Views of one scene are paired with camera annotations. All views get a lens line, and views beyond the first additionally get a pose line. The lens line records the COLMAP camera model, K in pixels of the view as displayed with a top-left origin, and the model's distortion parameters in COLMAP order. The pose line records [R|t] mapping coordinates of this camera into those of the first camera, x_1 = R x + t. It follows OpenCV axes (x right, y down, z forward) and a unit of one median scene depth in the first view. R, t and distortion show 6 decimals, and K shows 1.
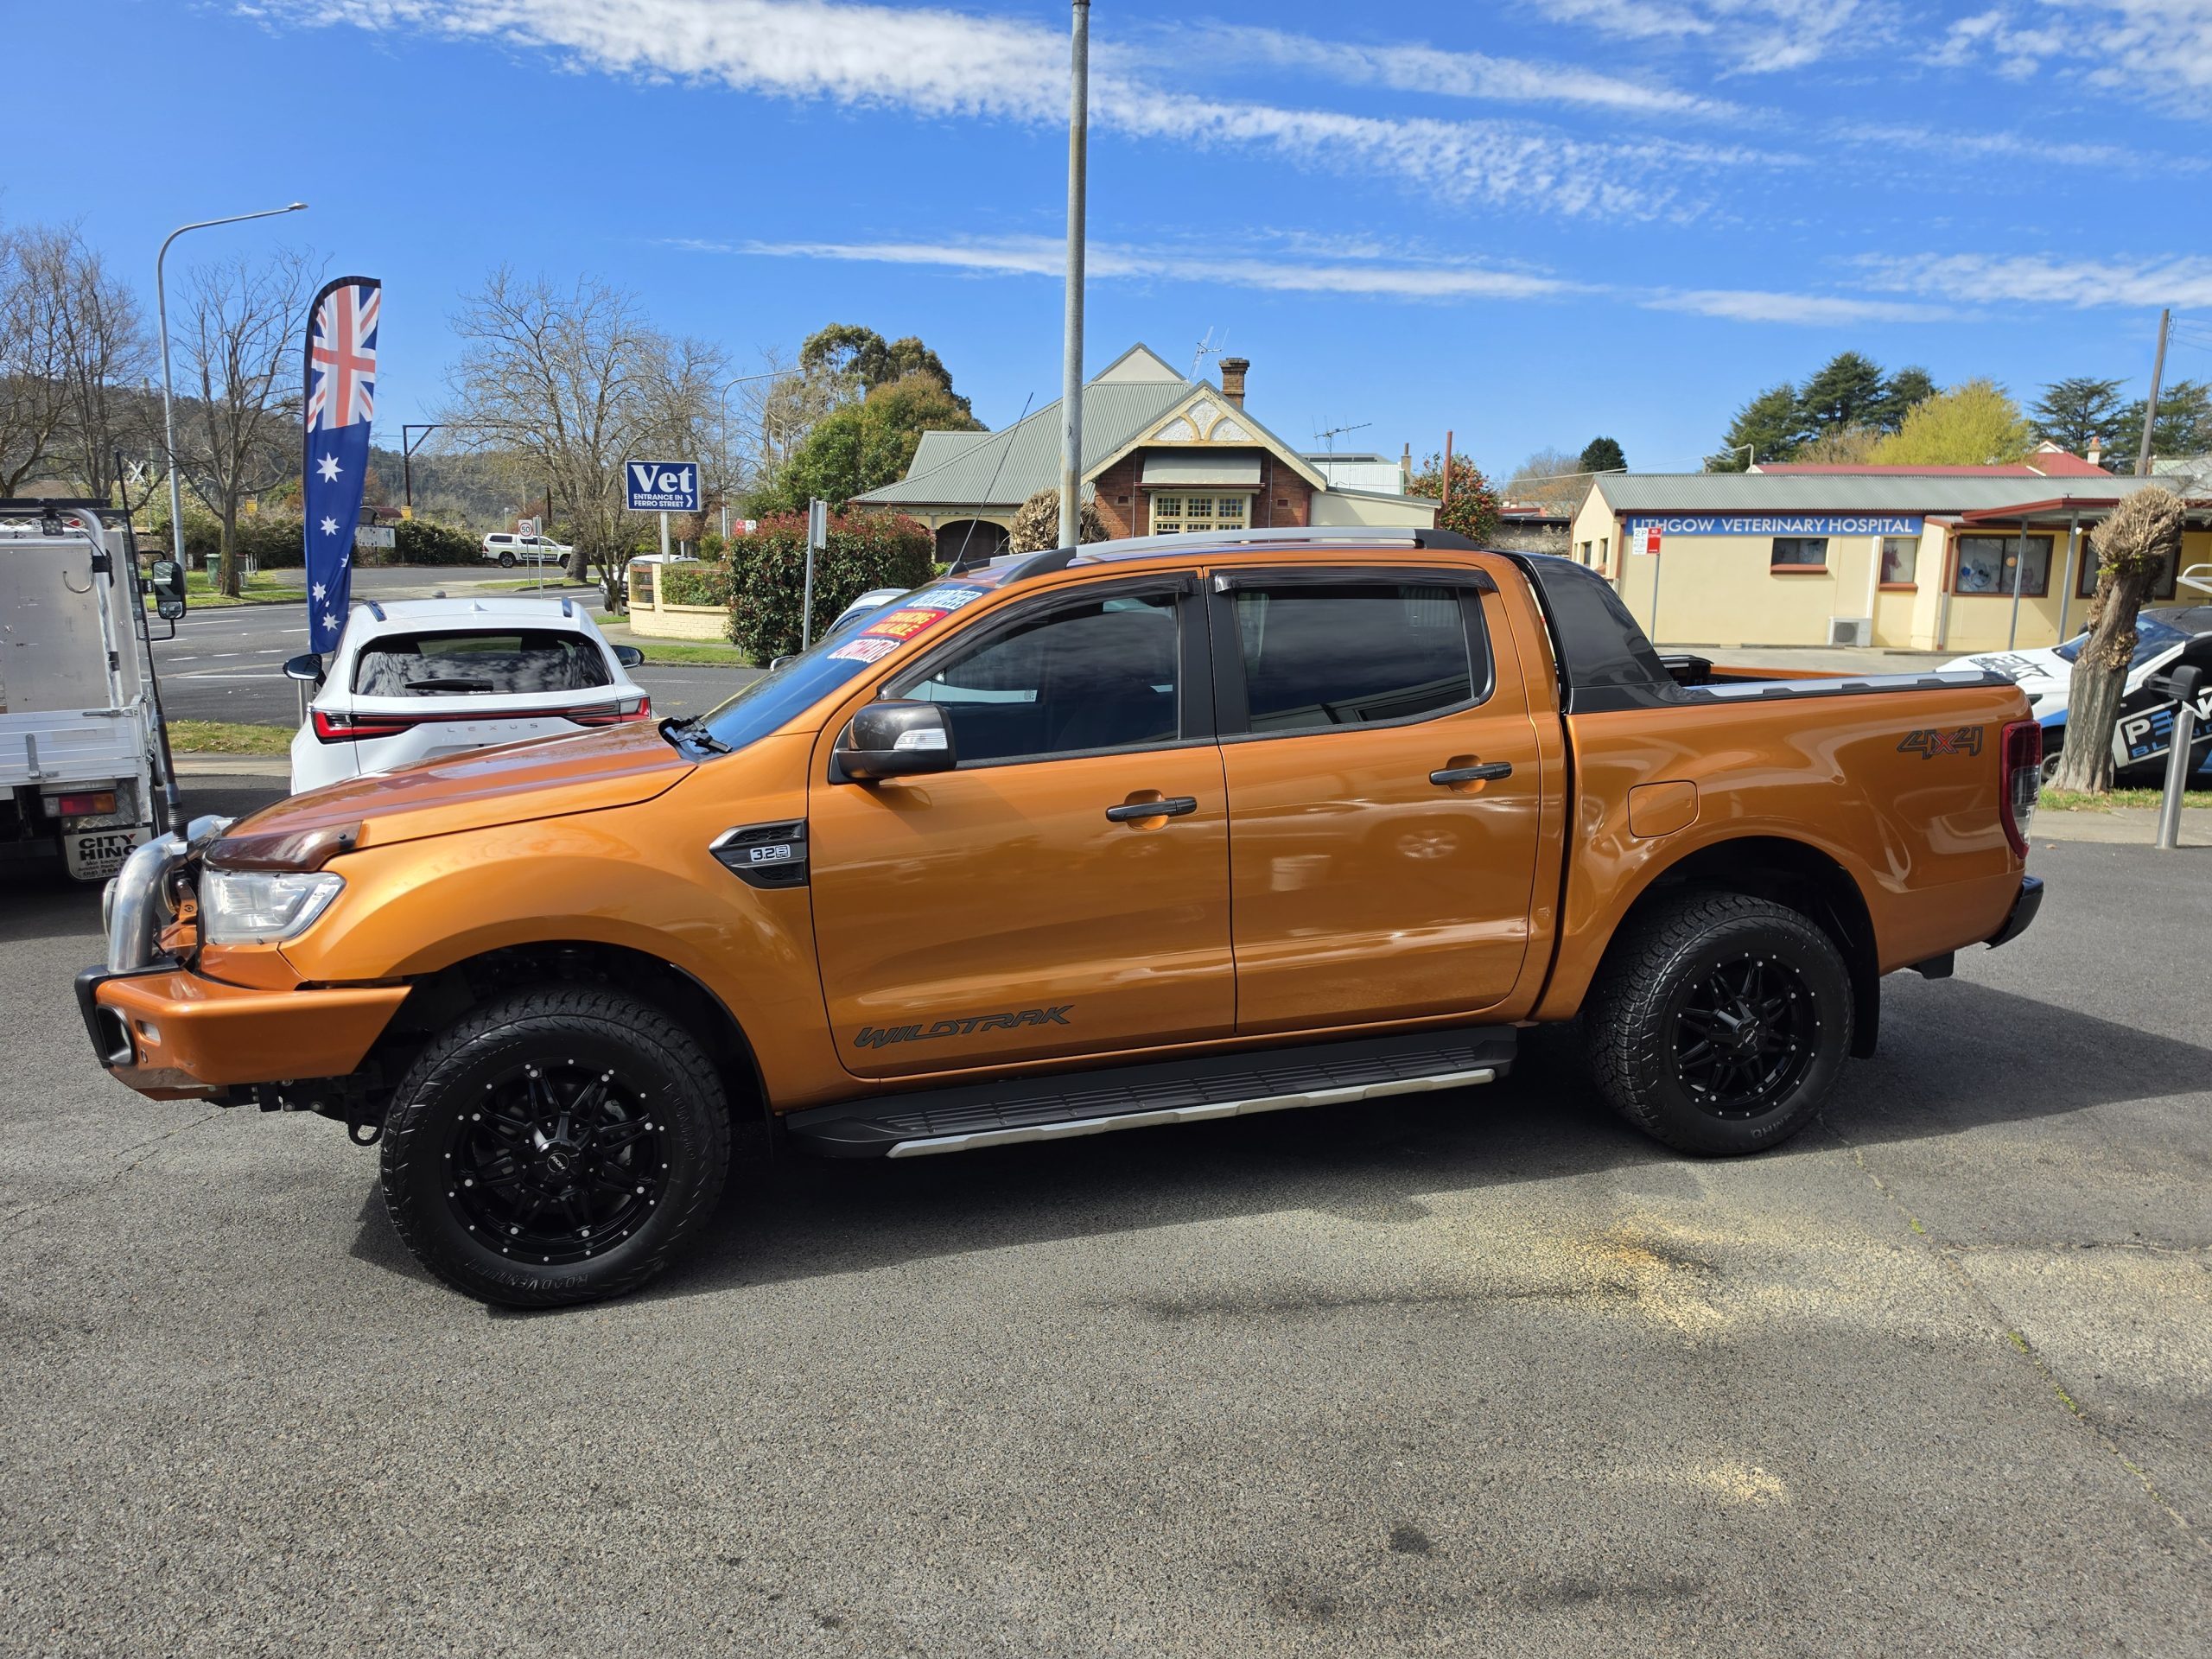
lens RADIAL K [[1540.6, 0, 1106.0], [0, 1540.6, 829.5], [0, 0, 1]] dist [0.068442, -0.064295]
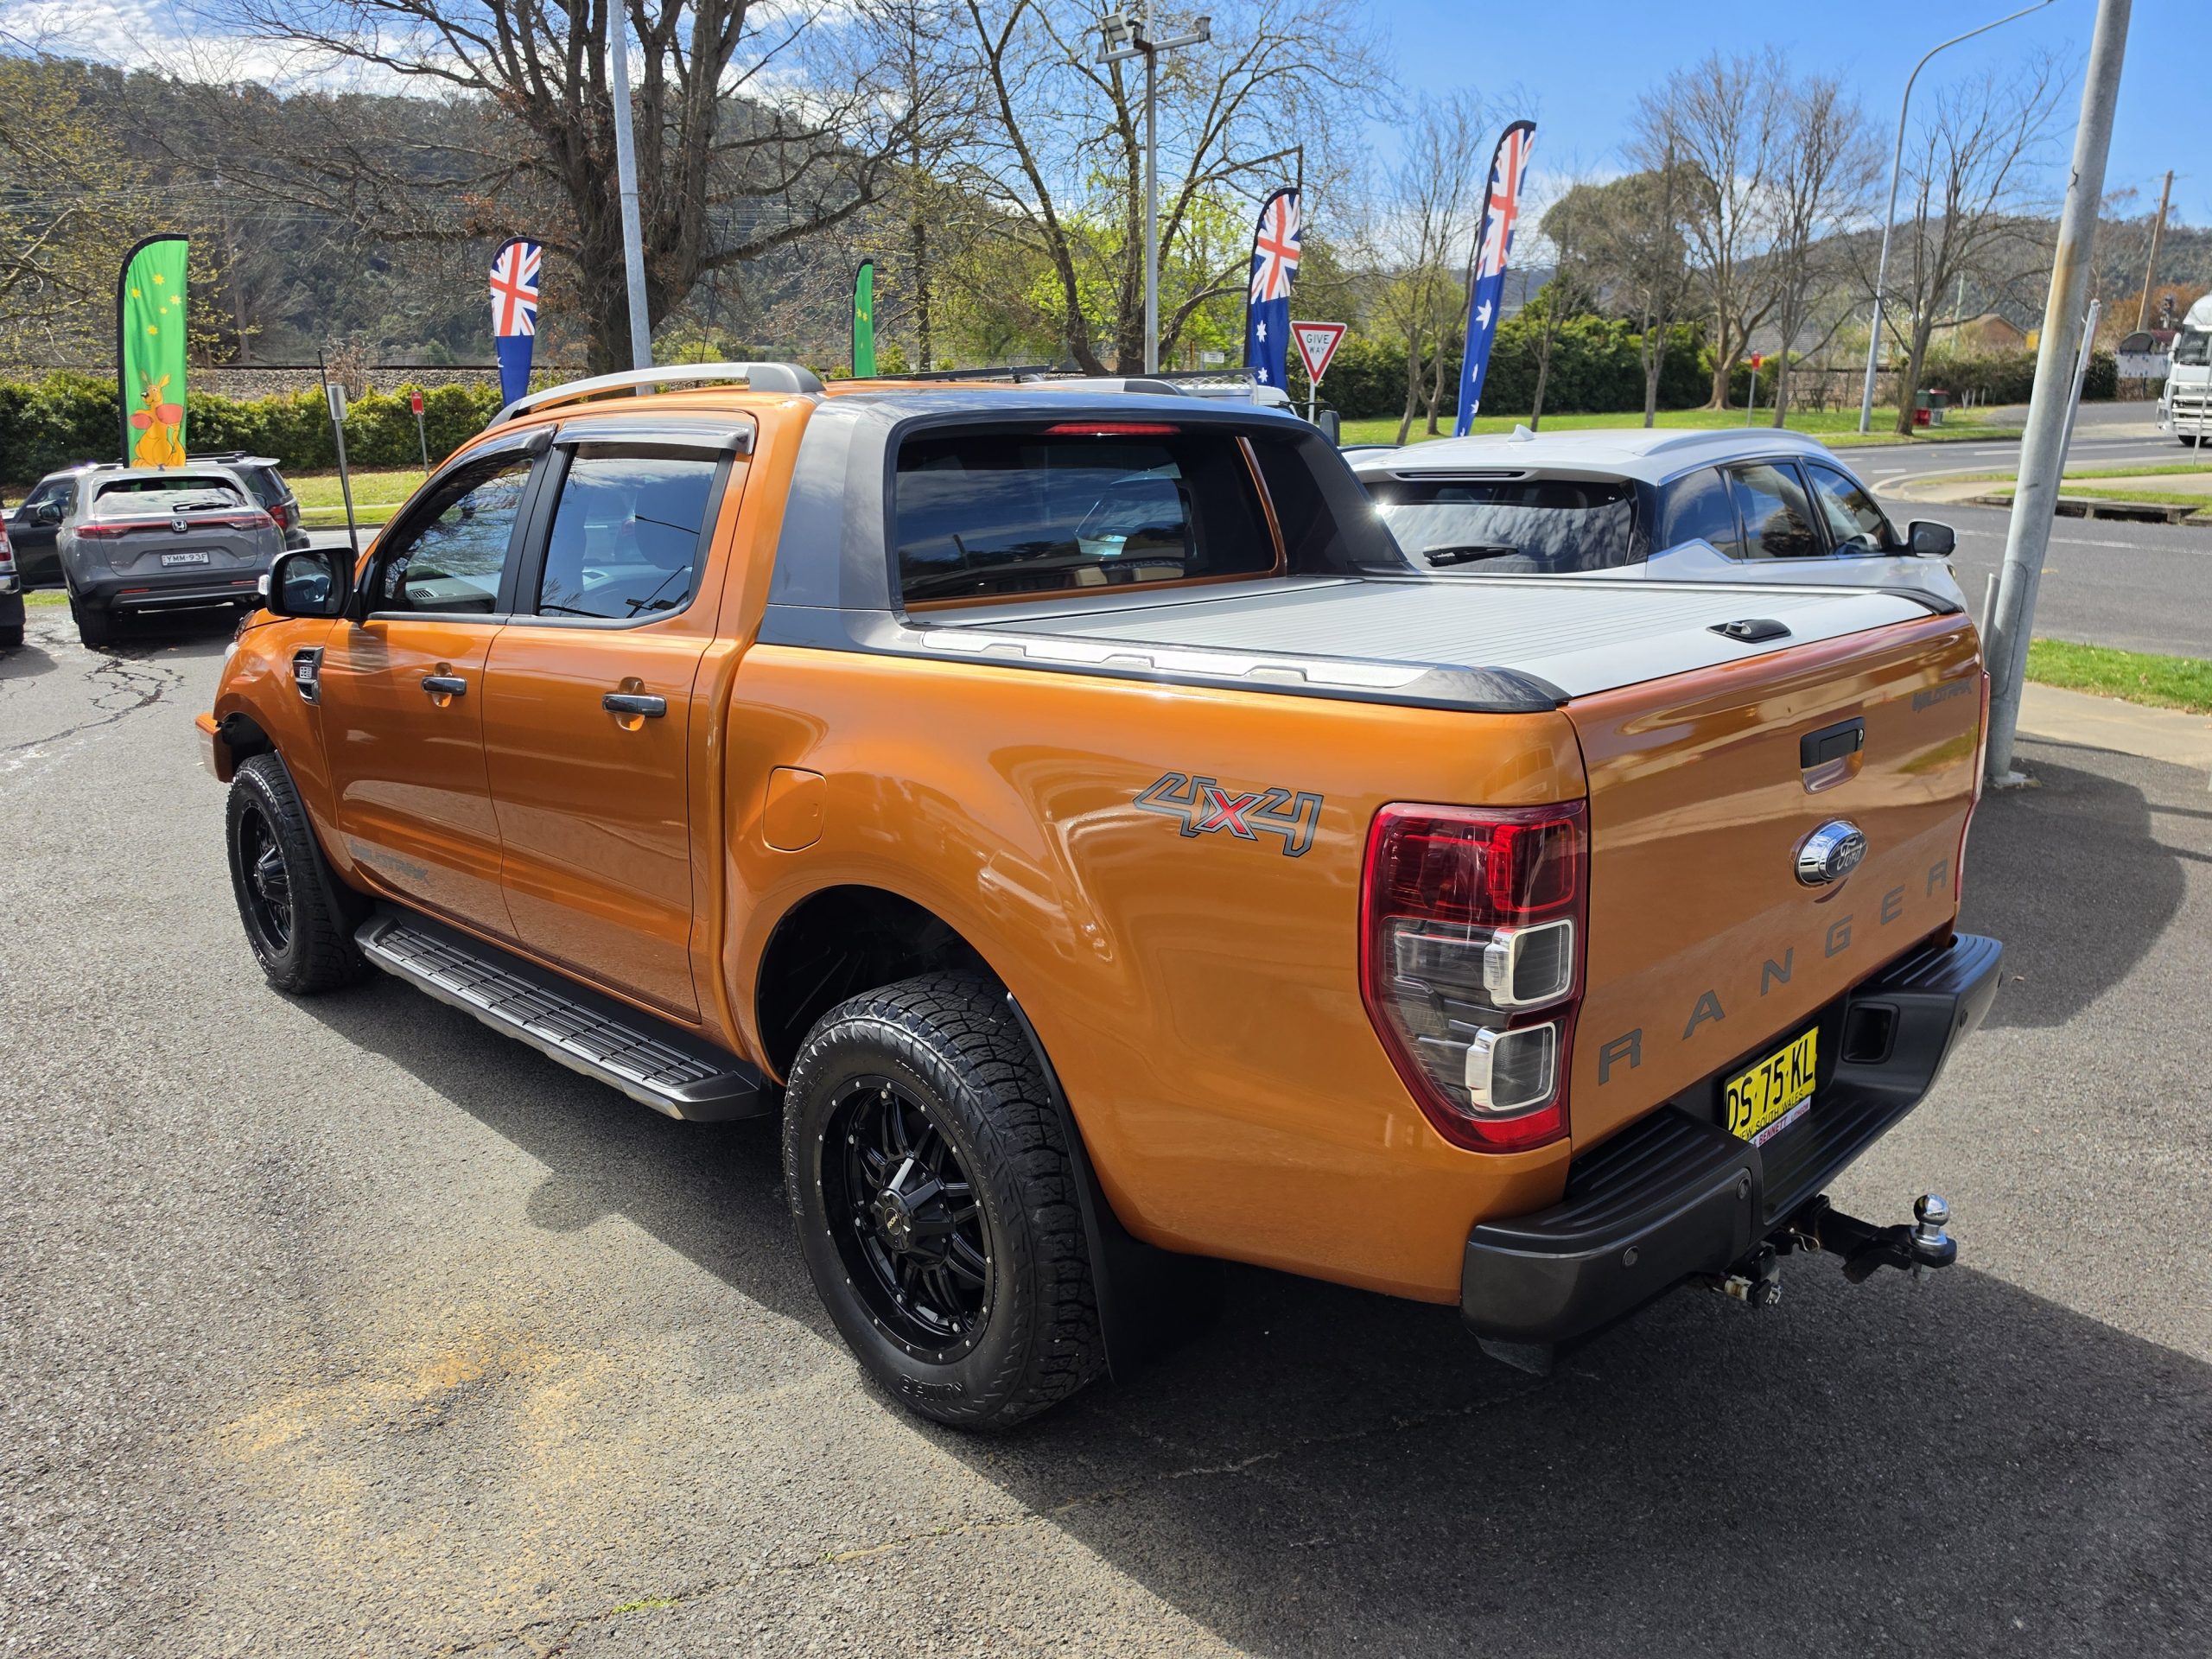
lens RADIAL K [[1540.6, 0, 1106.0], [0, 1540.6, 829.5], [0, 0, 1]] dist [0.068442, -0.064295]
pose [[0.485714, 0.221388, -0.845617, 1.004074], [-0.135378, 0.974775, 0.177442, -0.148599], [0.863571, 0.028291, 0.503433, 0.824699]]
